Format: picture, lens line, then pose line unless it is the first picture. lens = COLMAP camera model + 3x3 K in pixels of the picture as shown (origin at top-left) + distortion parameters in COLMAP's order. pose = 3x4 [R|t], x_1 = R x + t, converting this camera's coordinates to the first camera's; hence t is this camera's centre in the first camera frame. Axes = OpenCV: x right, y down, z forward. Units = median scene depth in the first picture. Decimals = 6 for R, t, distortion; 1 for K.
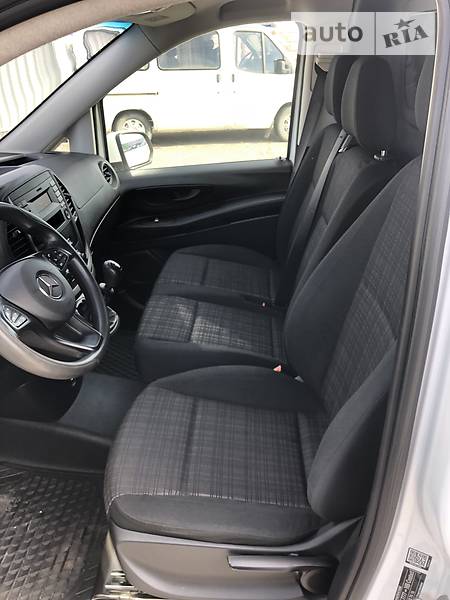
lens RADIAL K [[498.8, 0, 225.0], [0, 498.8, 300.0], [0, 0, 1]] dist [0.046737, -0.067302]
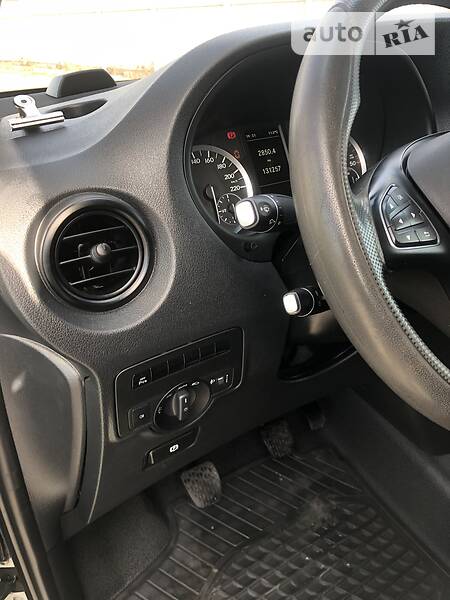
lens RADIAL K [[498.8, 0, 225.0], [0, 498.8, 300.0], [0, 0, 1]] dist [0.046737, -0.067302]
pose [[0.583526, 0.385090, -0.714985, -0.132440], [-0.356938, 0.912439, 0.200128, 0.039528], [0.729447, 0.138425, 0.669885, 0.417038]]
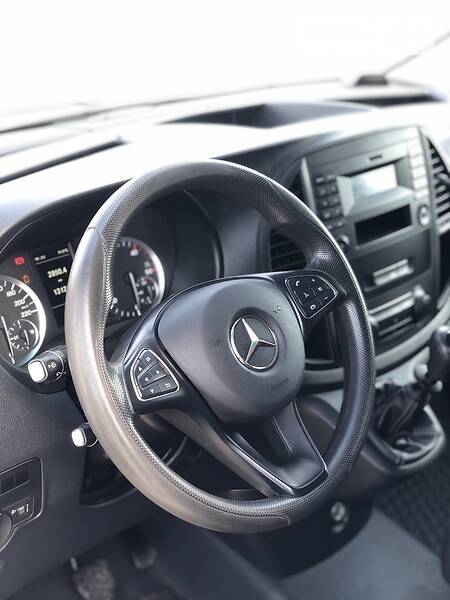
lens RADIAL K [[916.8, 0, 225.0], [0, 916.8, 300.0], [0, 0, 1]] dist [0.004171, 0.032103]
pose [[0.752695, 0.297078, -0.587533, 0.116434], [-0.332611, 0.941734, 0.050063, -0.074081], [0.568172, 0.157738, 0.807650, 0.156083]]
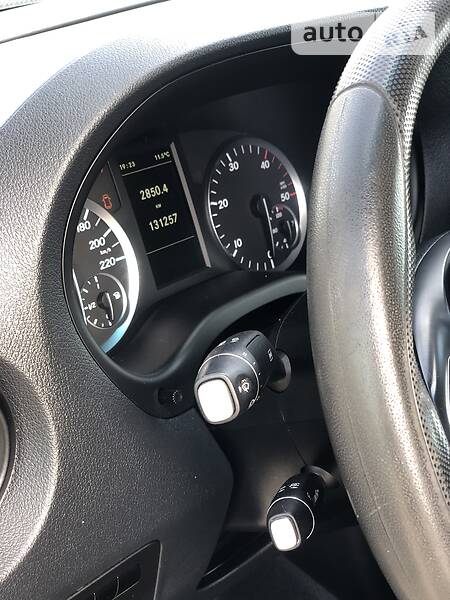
lens RADIAL K [[916.8, 0, 225.0], [0, 916.8, 300.0], [0, 0, 1]] dist [0.004171, 0.032103]
pose [[0.784151, 0.351985, -0.511091, -0.197351], [-0.359243, 0.929025, 0.088639, -0.009201], [0.506016, 0.114100, 0.854944, 0.350191]]
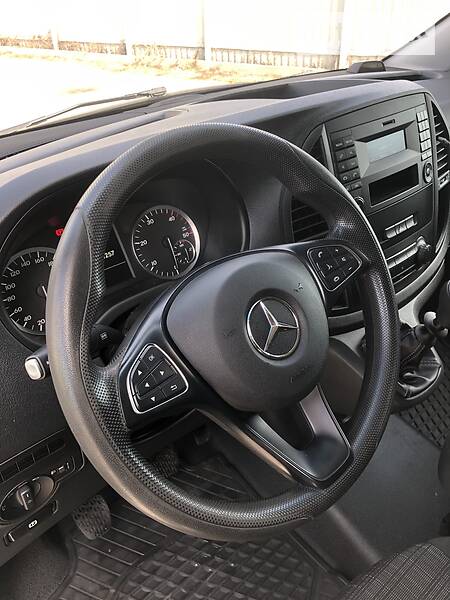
lens RADIAL K [[498.8, 0, 225.0], [0, 498.8, 300.0], [0, 0, 1]] dist [0.046737, -0.067302]
pose [[0.704565, 0.372562, -0.603975, -0.077550], [-0.301366, 0.927627, 0.220650, -0.099258], [0.642470, 0.026556, 0.765851, 0.433594]]
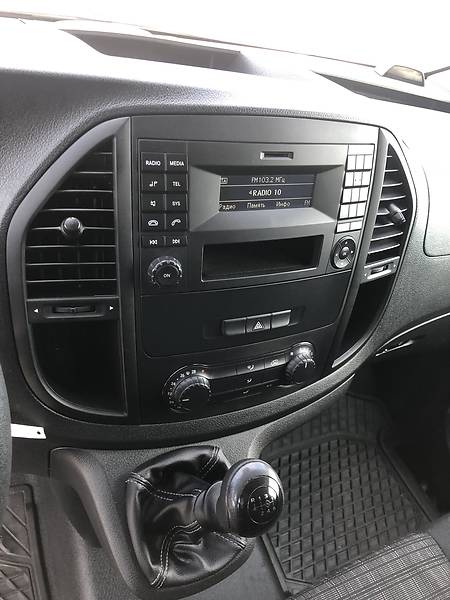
lens RADIAL K [[485.0, 0, 223.7], [0, 485.0, 296.9], [0, 0, 1]] dist [0.030924, -0.005670]
pose [[0.472555, 0.624507, -0.621838, -0.125863], [-0.578179, 0.752207, 0.316058, -0.224616], [0.665132, 0.210179, 0.716537, 0.747980]]
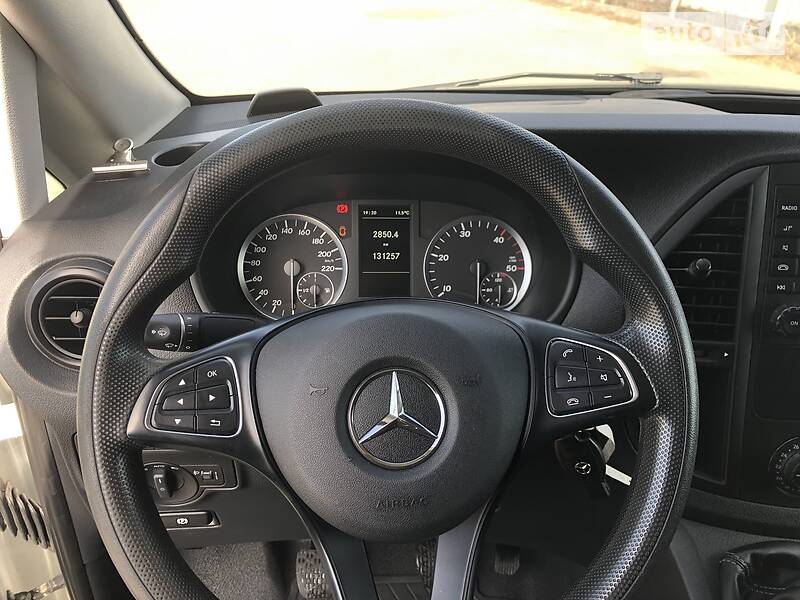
lens RADIAL K [[665.1, 0, 400.7], [0, 665.1, 295.4], [0, 0, 1]] dist [0.046737, -0.067302]
pose [[0.095799, 0.489366, -0.866801, -0.024617], [-0.476352, 0.787157, 0.391755, -0.174450], [0.874020, 0.375373, 0.308519, 0.604124]]
